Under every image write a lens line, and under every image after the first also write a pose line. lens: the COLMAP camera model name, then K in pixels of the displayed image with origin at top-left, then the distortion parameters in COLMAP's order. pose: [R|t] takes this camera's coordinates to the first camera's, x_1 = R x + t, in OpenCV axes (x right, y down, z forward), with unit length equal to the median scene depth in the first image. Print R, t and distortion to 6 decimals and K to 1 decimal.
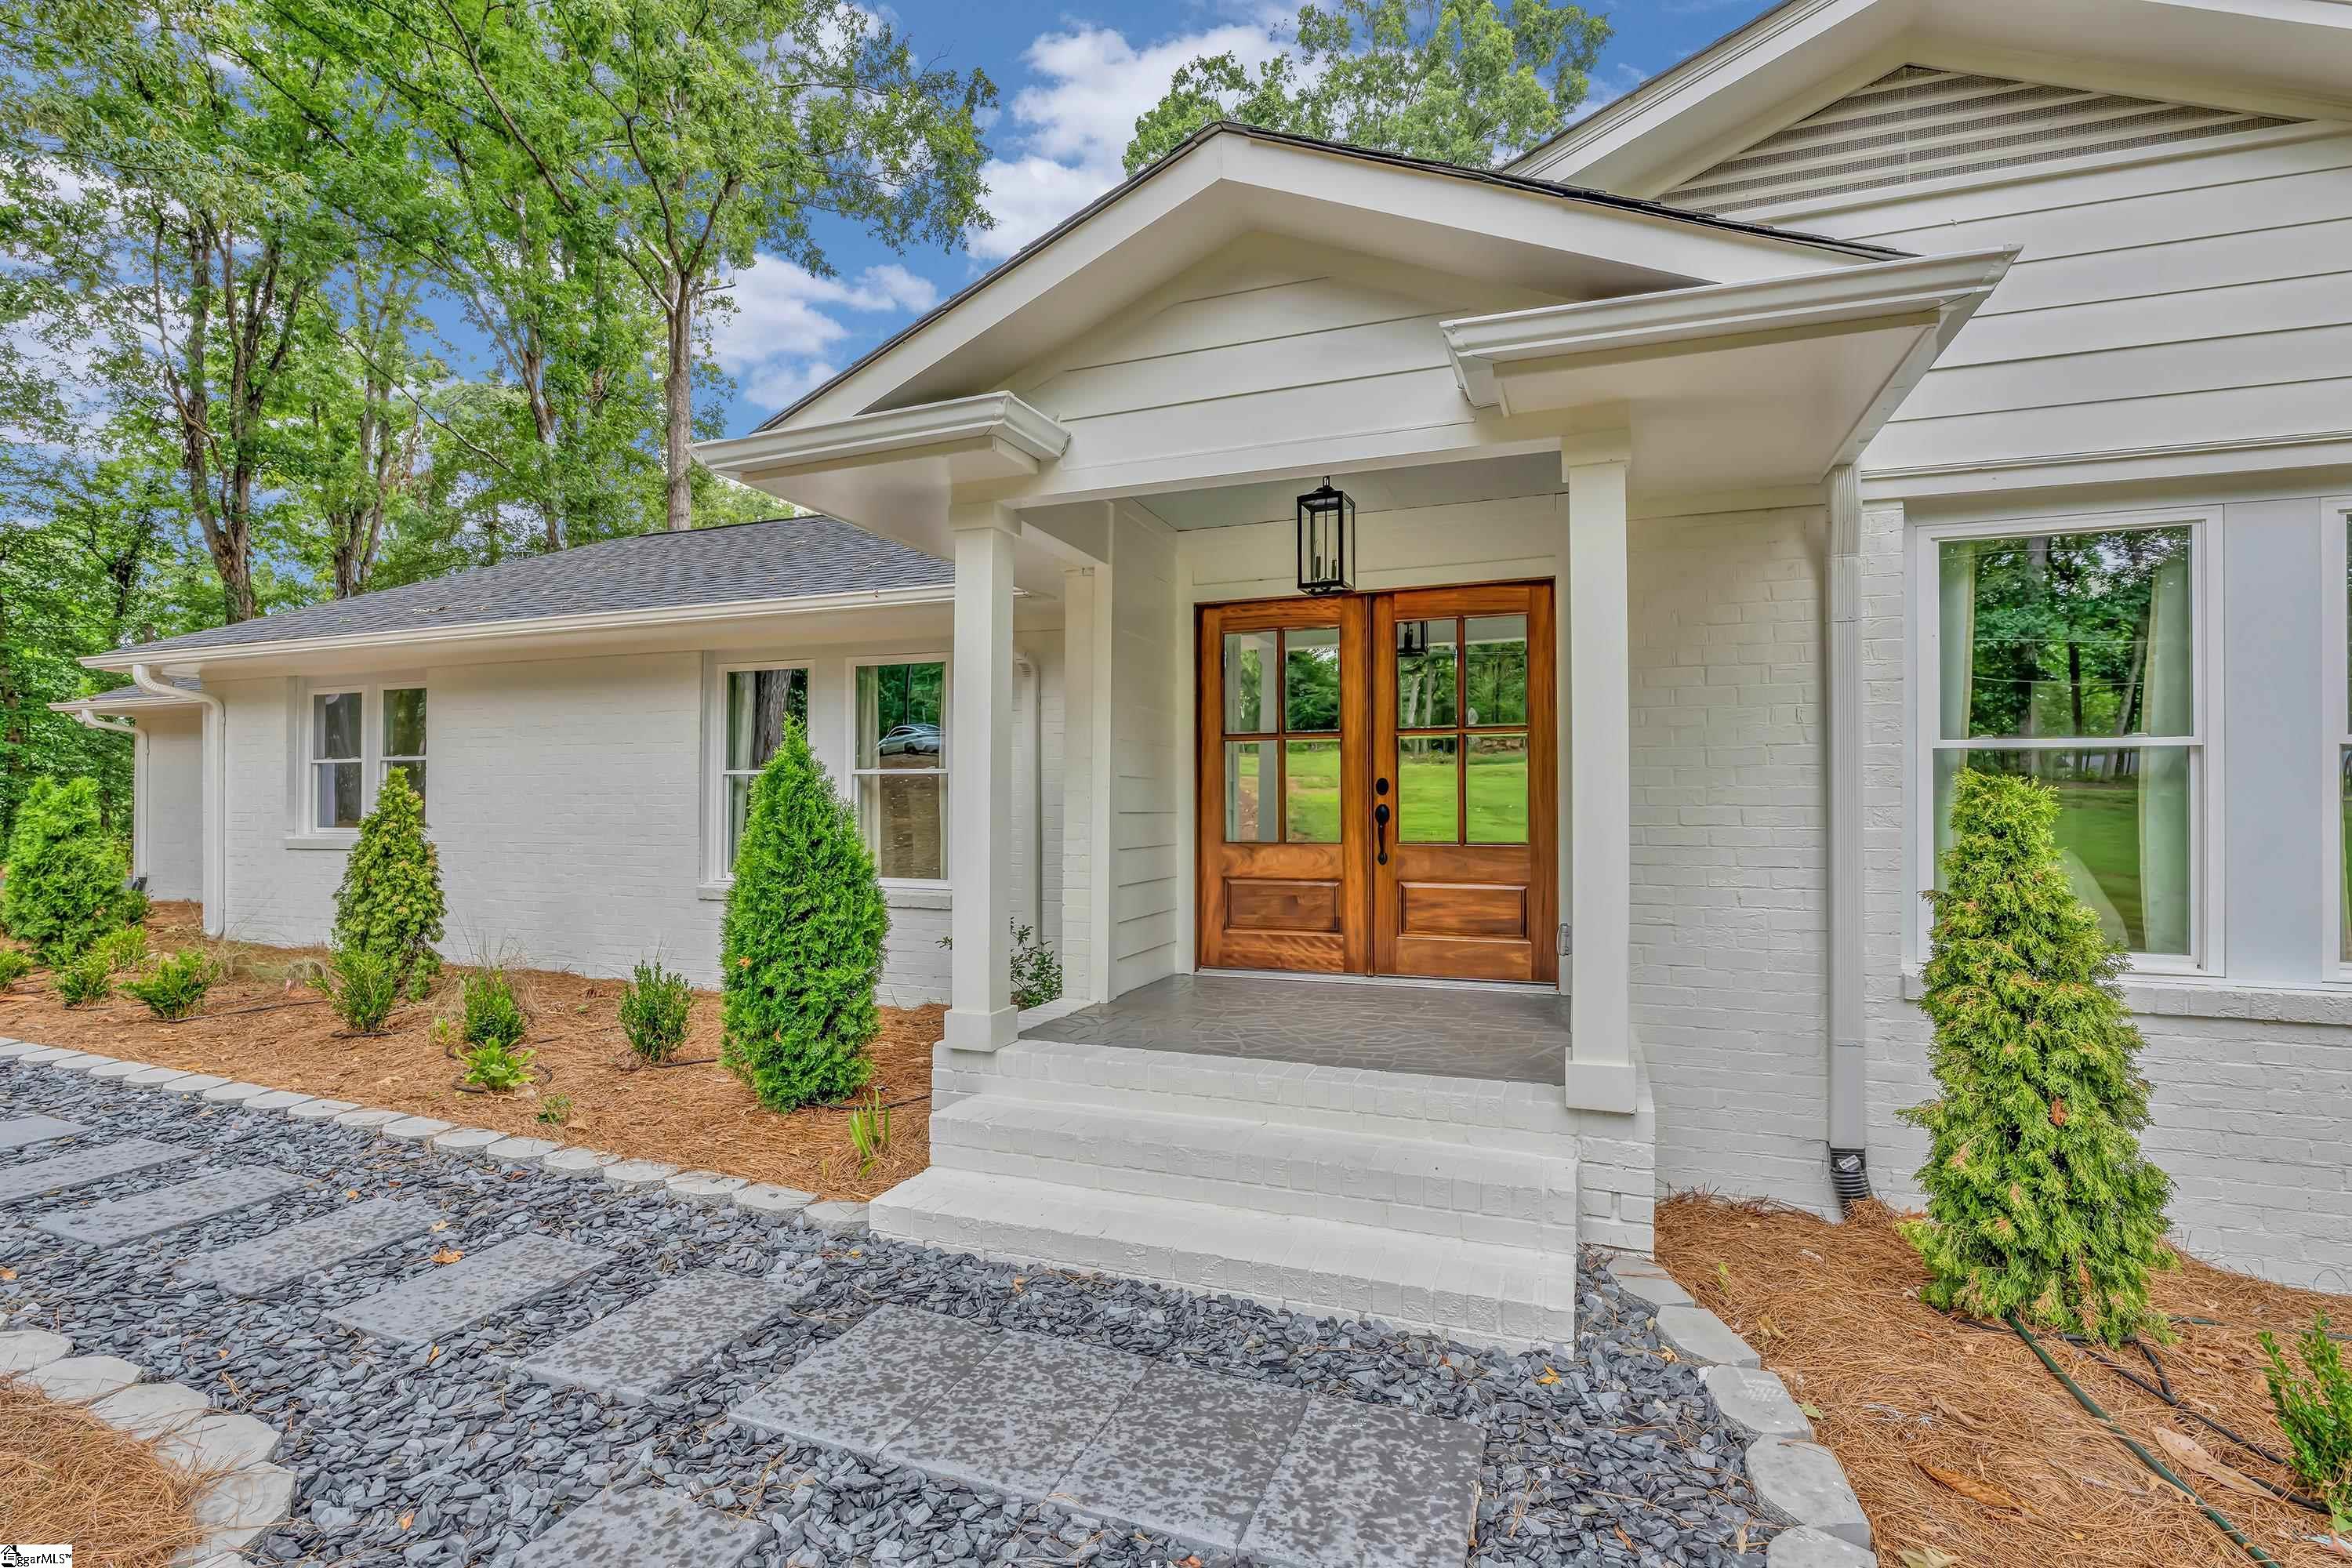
lens RADIAL K [[932.3, 0, 1117.0], [0, 932.3, 815.8], [0, 0, 1]] dist [-0.002602, -0.000188]
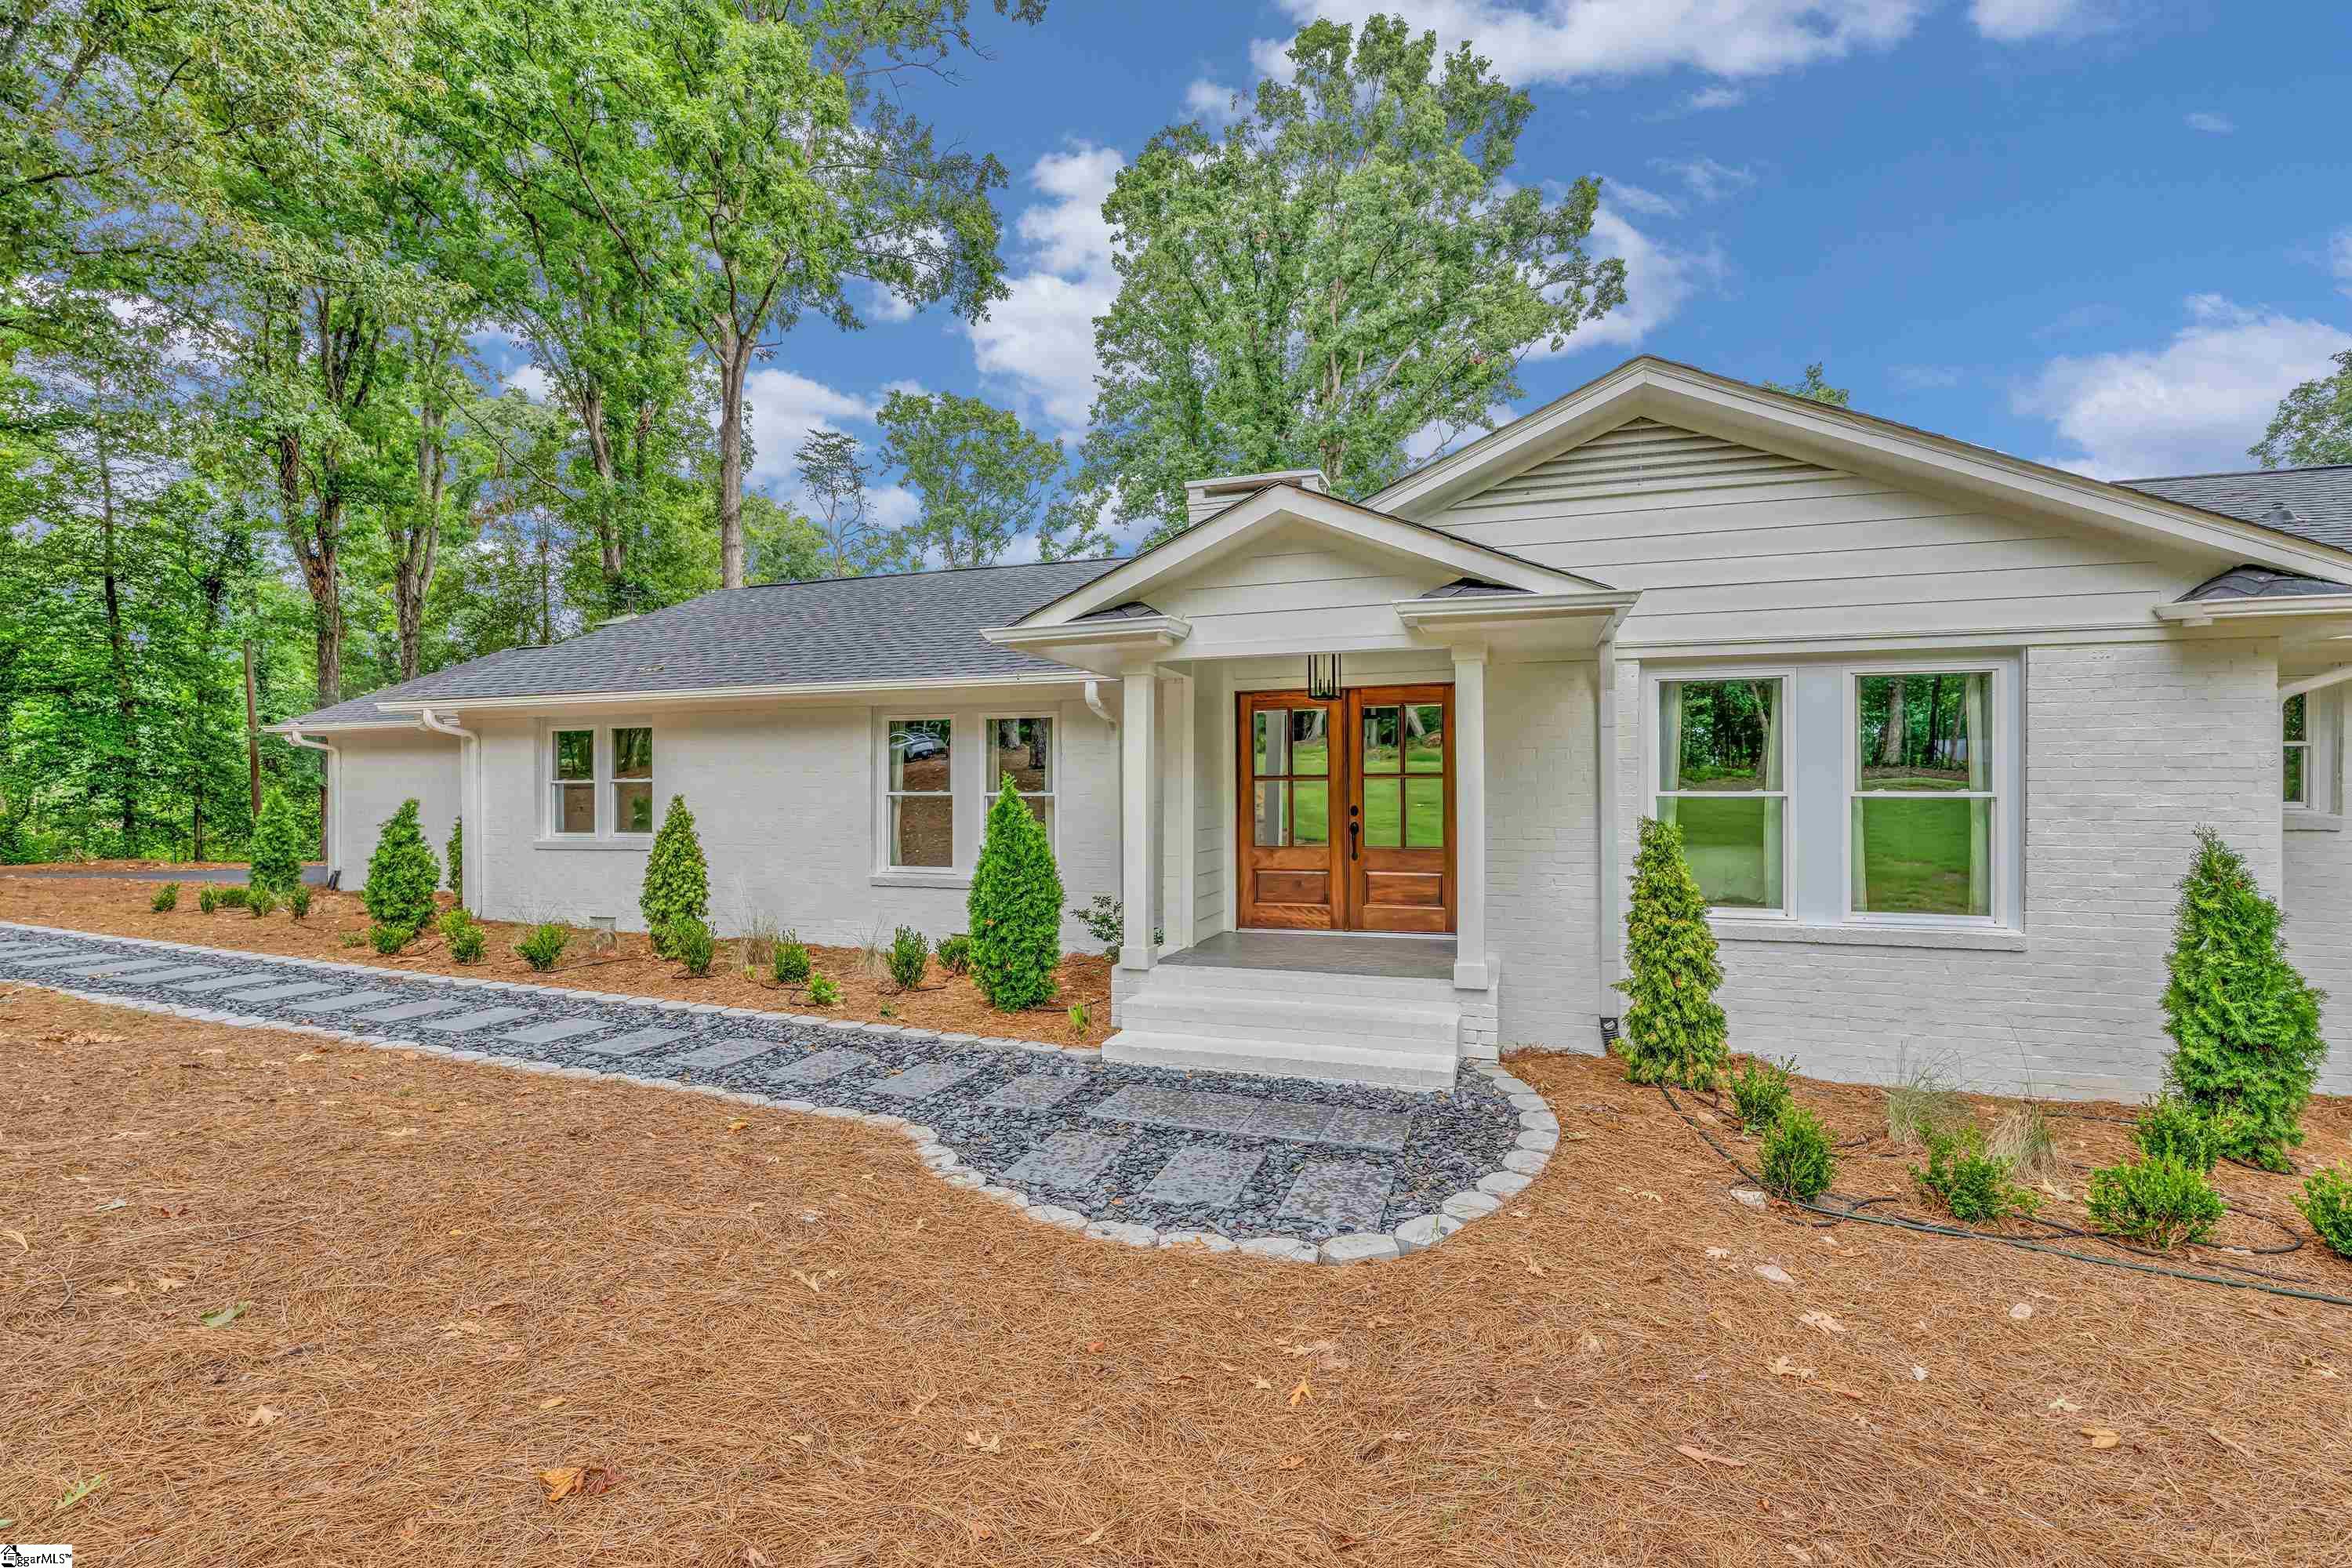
lens RADIAL K [[883.9, 0, 1176.0], [0, 883.9, 784.0], [0, 0, 1]] dist [-0.001852, -0.000092]
pose [[0.994891, 0.004599, 0.100847, -0.224526], [-0.002291, 0.999733, -0.022987, -0.055746], [-0.100925, 0.022638, 0.994636, -0.617265]]
